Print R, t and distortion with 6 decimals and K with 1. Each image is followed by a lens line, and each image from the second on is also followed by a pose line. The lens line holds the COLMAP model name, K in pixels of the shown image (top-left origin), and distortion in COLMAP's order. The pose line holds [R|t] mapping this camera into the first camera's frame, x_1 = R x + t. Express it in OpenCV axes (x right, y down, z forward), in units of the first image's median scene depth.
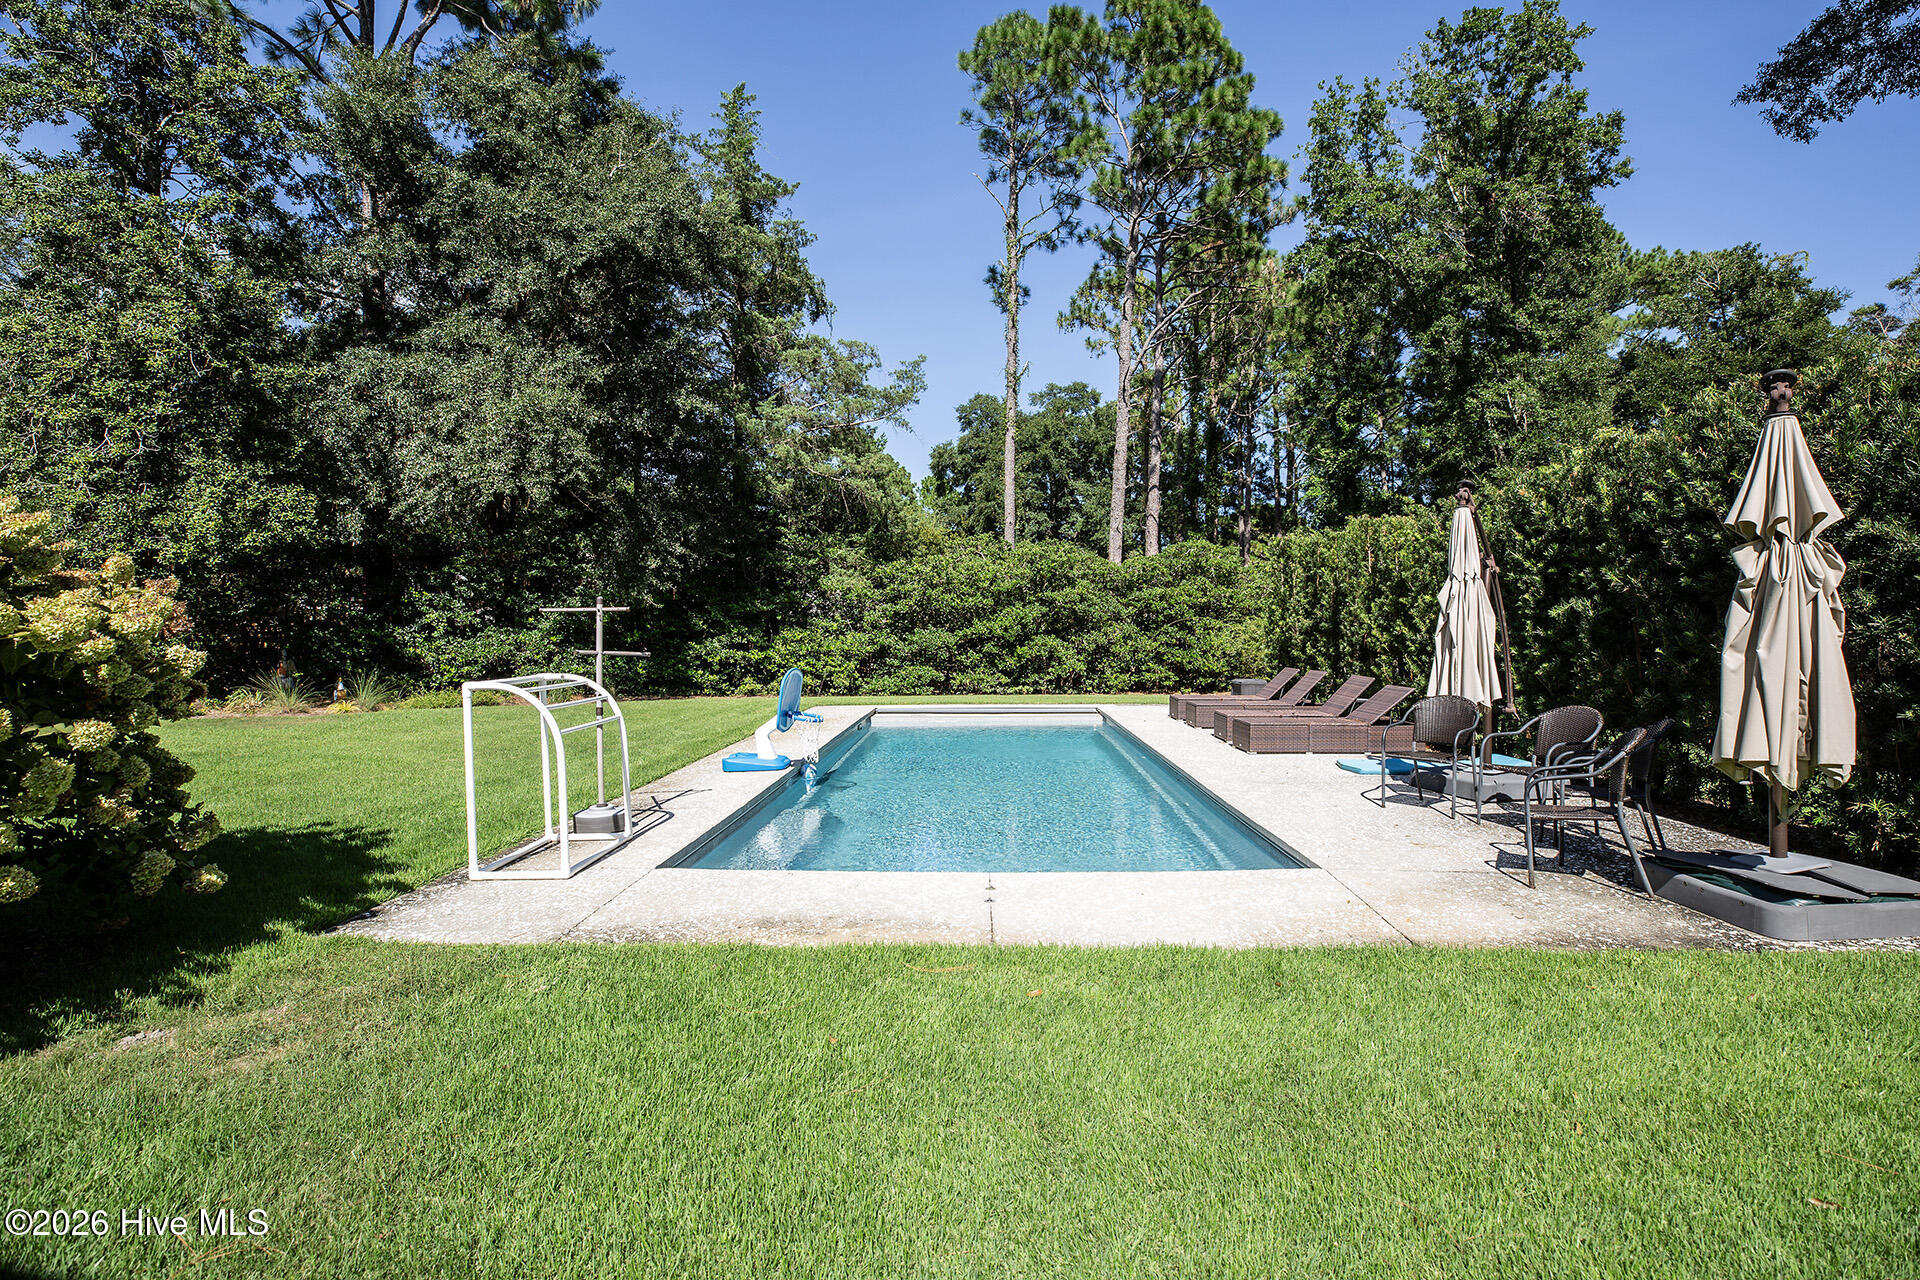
lens RADIAL K [[890.3, 0, 960.0], [0, 890.3, 640.0], [0, 0, 1]] dist [-0.040410, 0.011775]
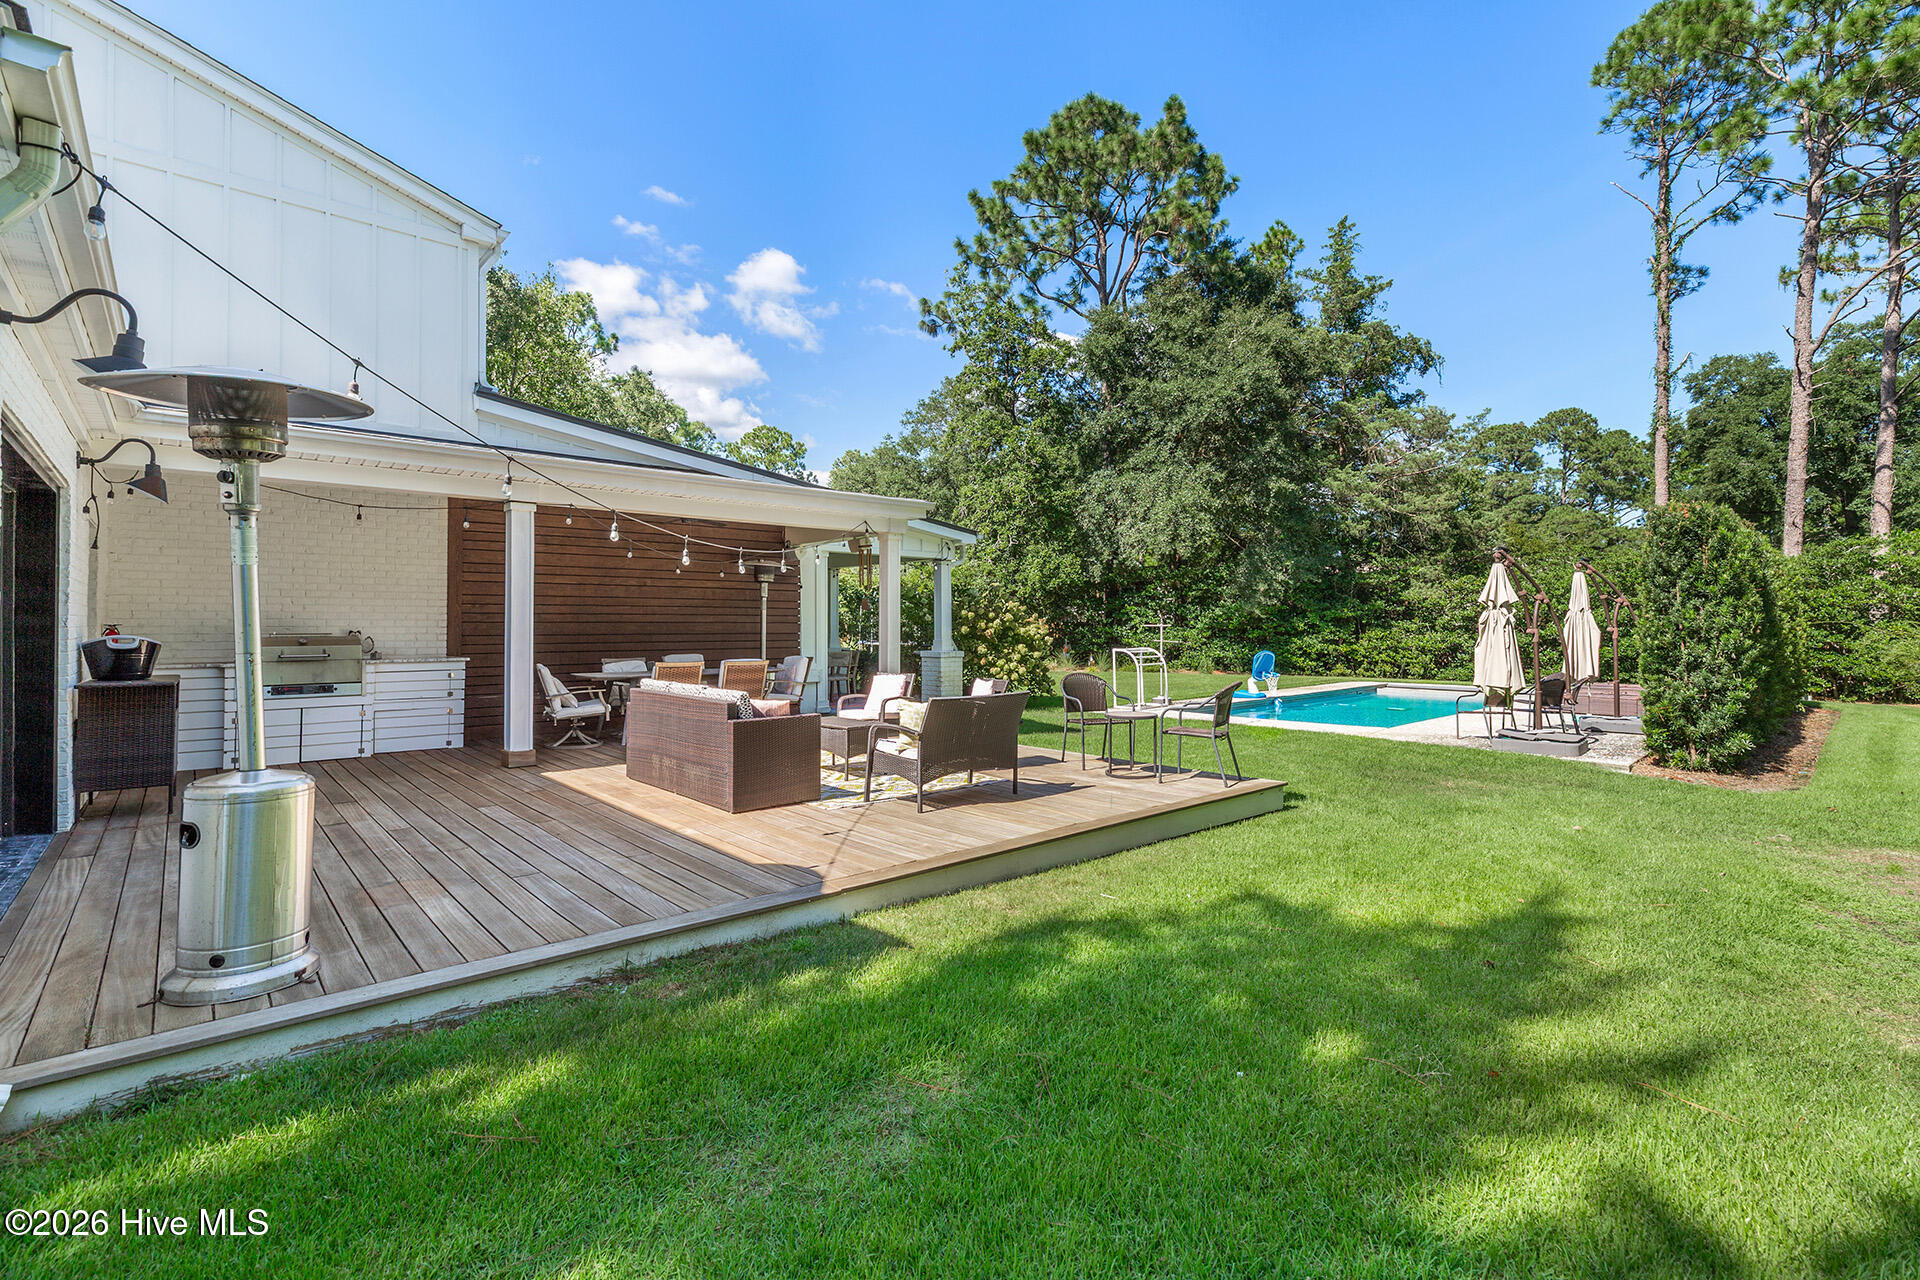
lens RADIAL K [[868.8, 0, 960.1], [0, 868.8, 581.2], [0, 0, 1]] dist [0.000546, 0.000063]
pose [[0.711760, -0.030611, -0.701756, 0.245707], [-0.013144, 0.998295, -0.056877, -0.002019], [0.702300, 0.049707, 0.710144, -0.319525]]
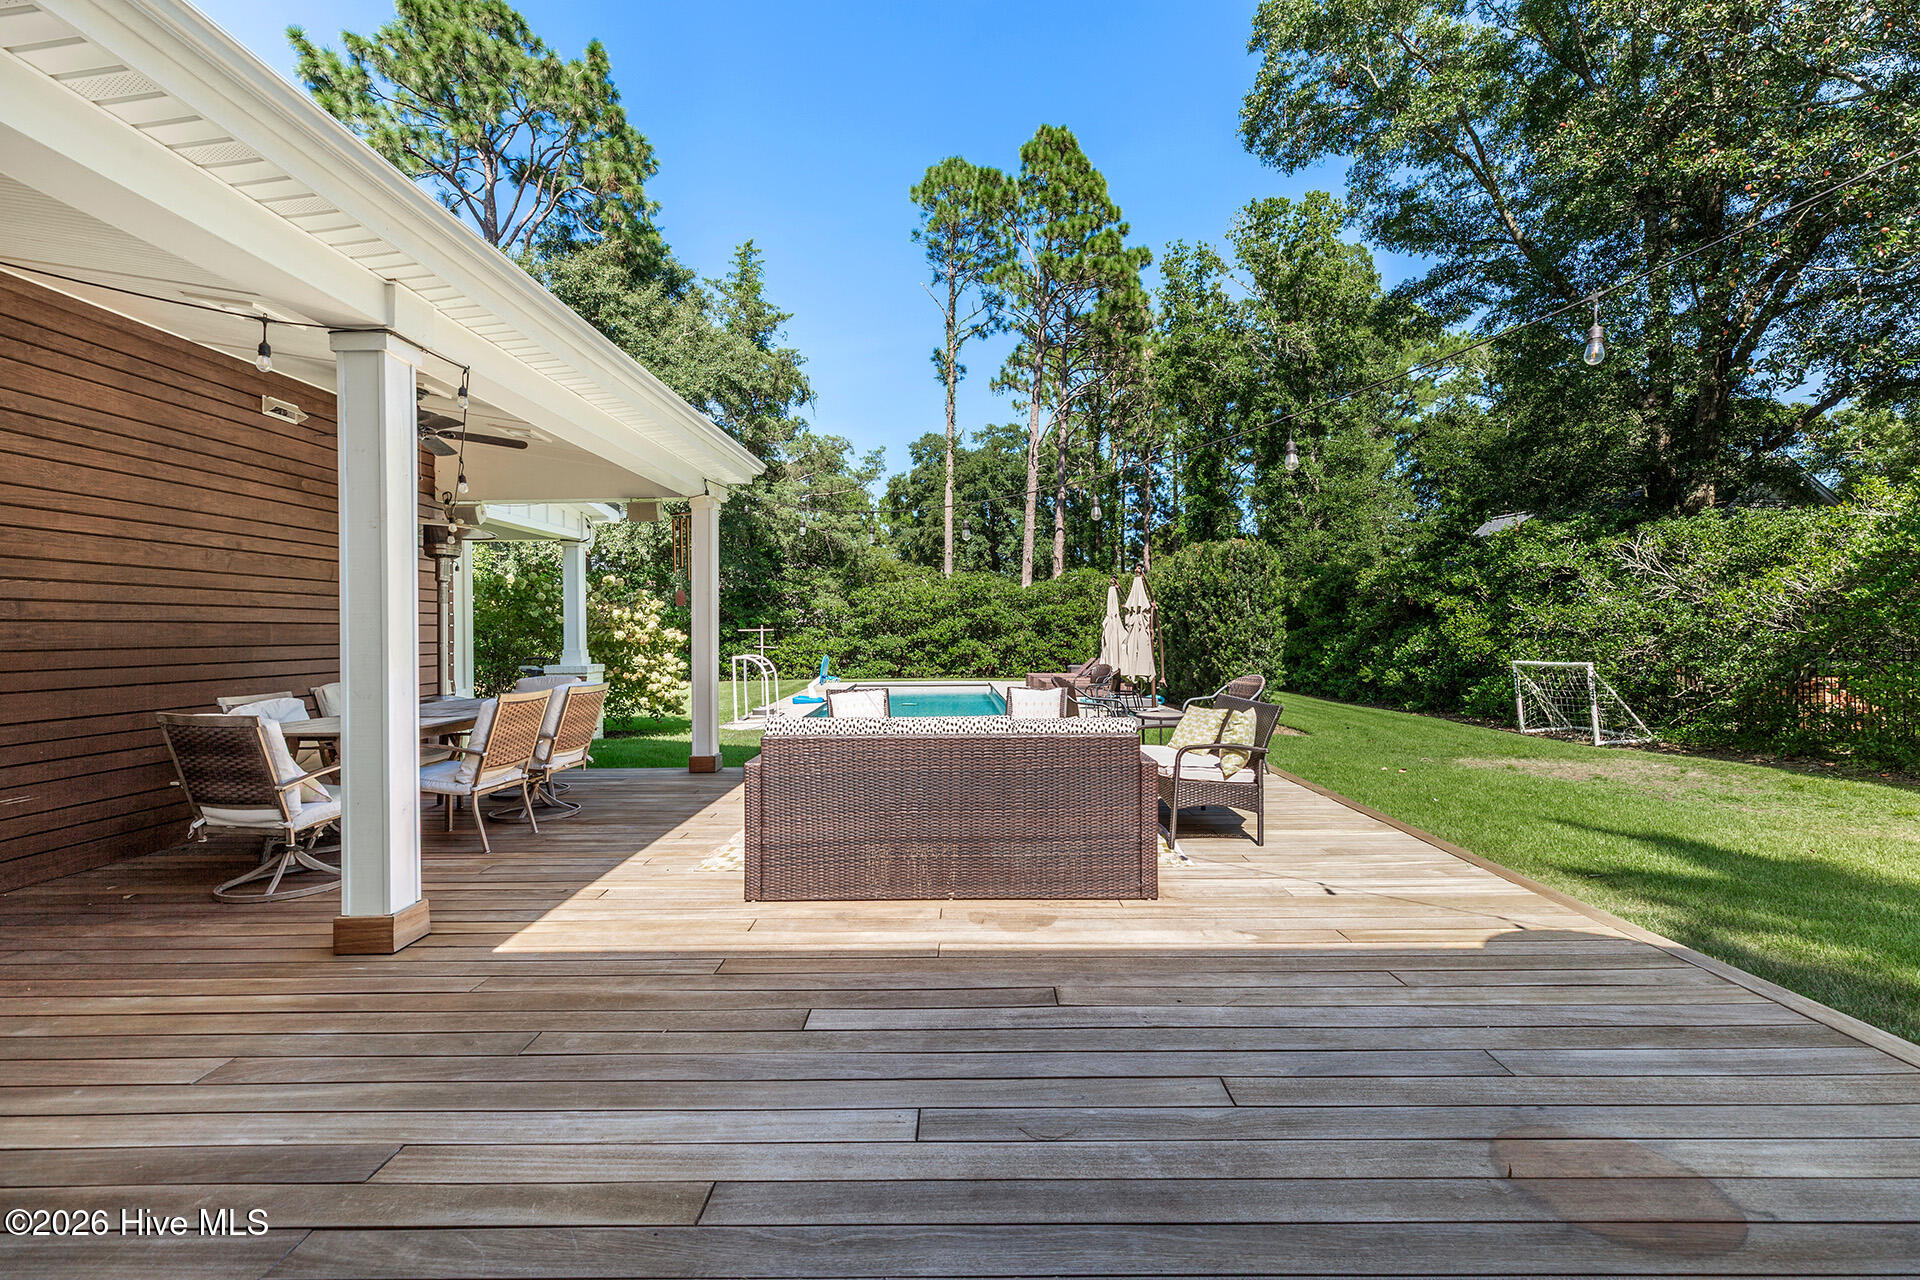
lens RADIAL K [[854.1, 0, 960.0], [0, 854.1, 609.7], [0, 0, 1]] dist [0.005078, 0.000319]
pose [[0.998551, 0.000768, 0.053809, 0.007273], [0.001360, 0.999219, -0.039500, 0.001356], [-0.053798, 0.039516, 0.997770, -0.346312]]
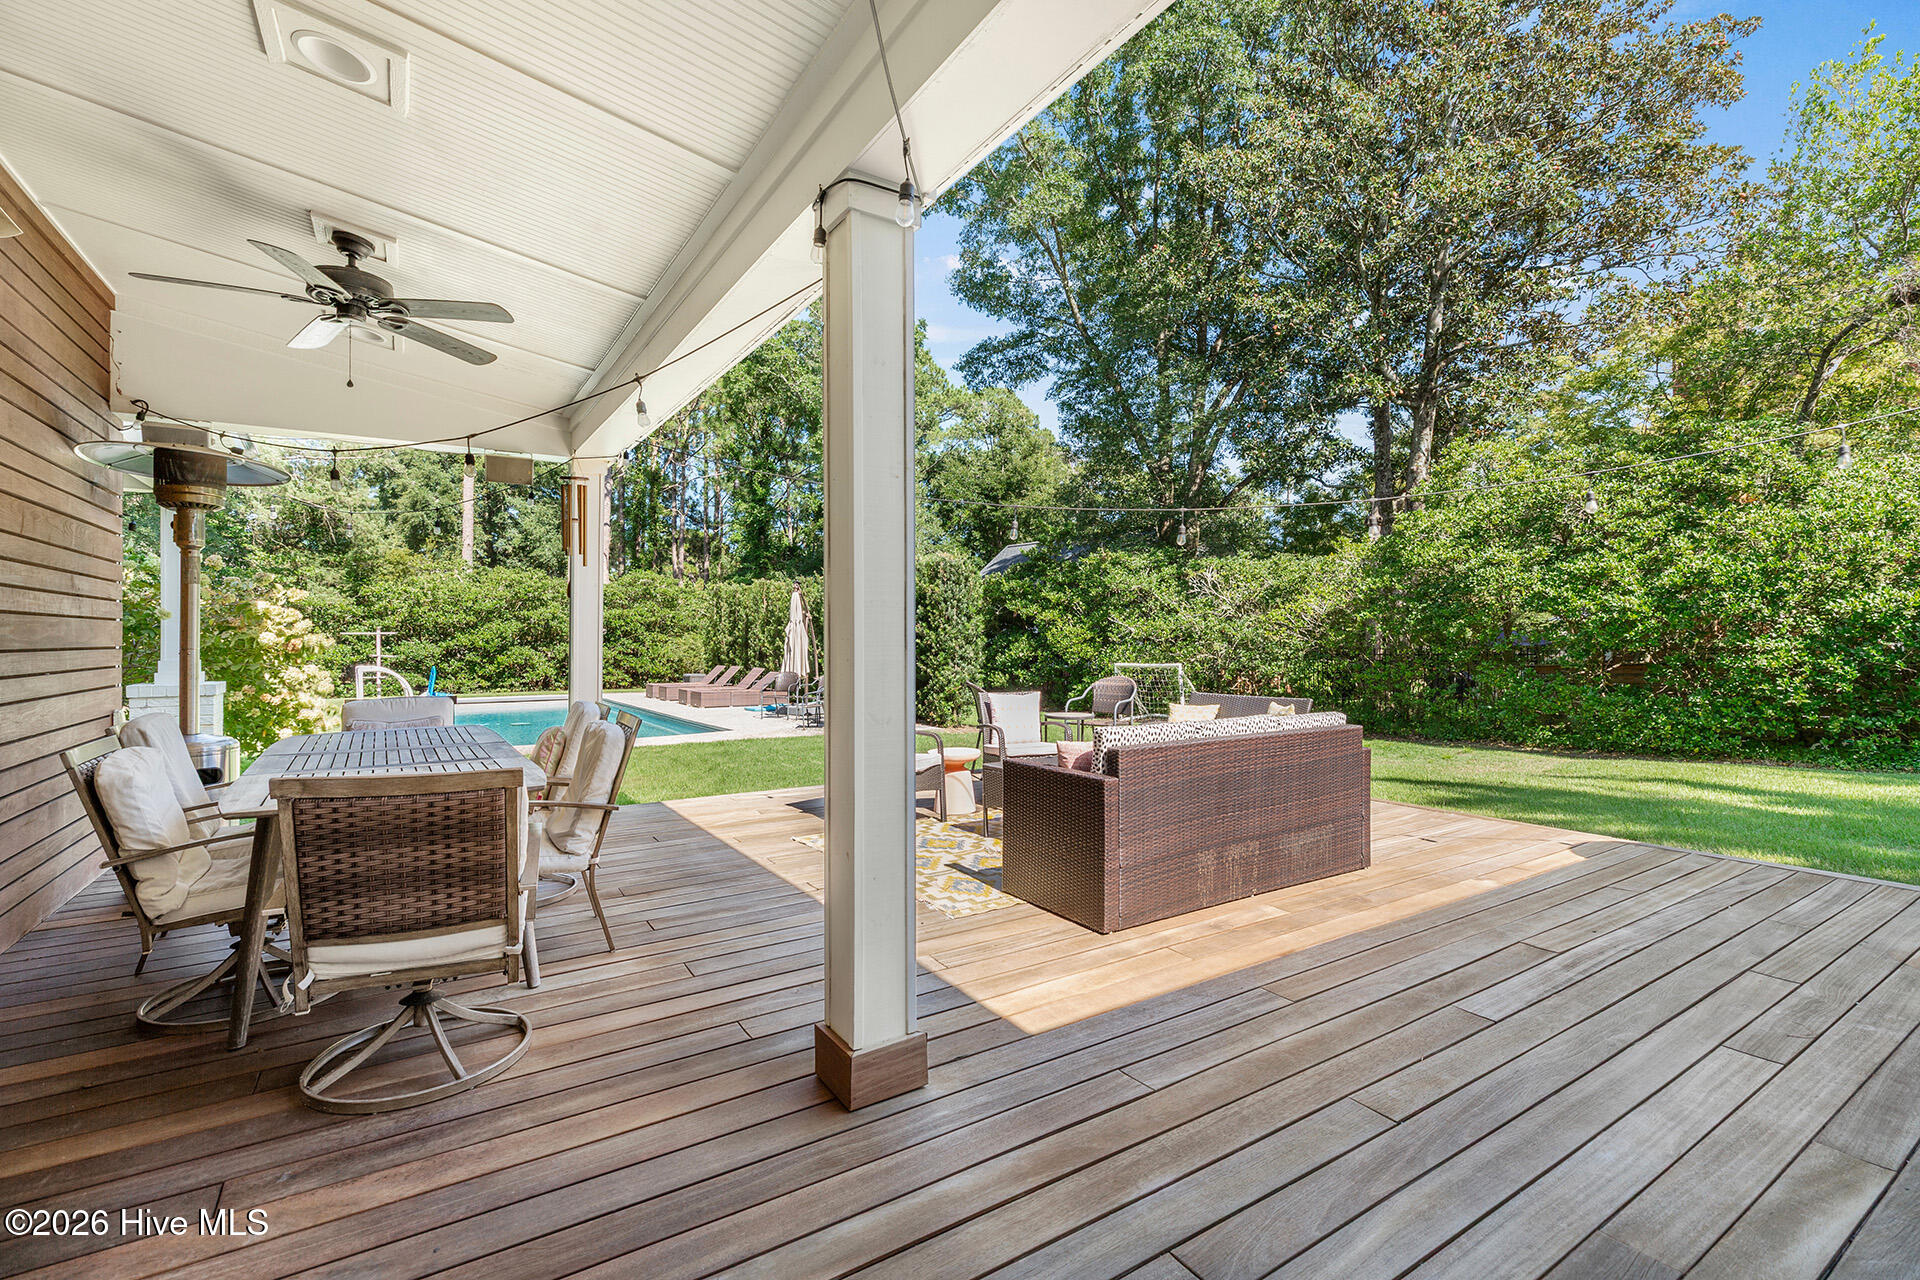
lens RADIAL K [[854.1, 0, 960.0], [0, 854.1, 609.7], [0, 0, 1]] dist [0.005078, 0.000319]
pose [[0.803378, 0.024723, 0.594956, -0.115522], [0.004071, 0.998886, -0.047005, 0.001732], [-0.595455, 0.040185, 0.802383, -0.291501]]
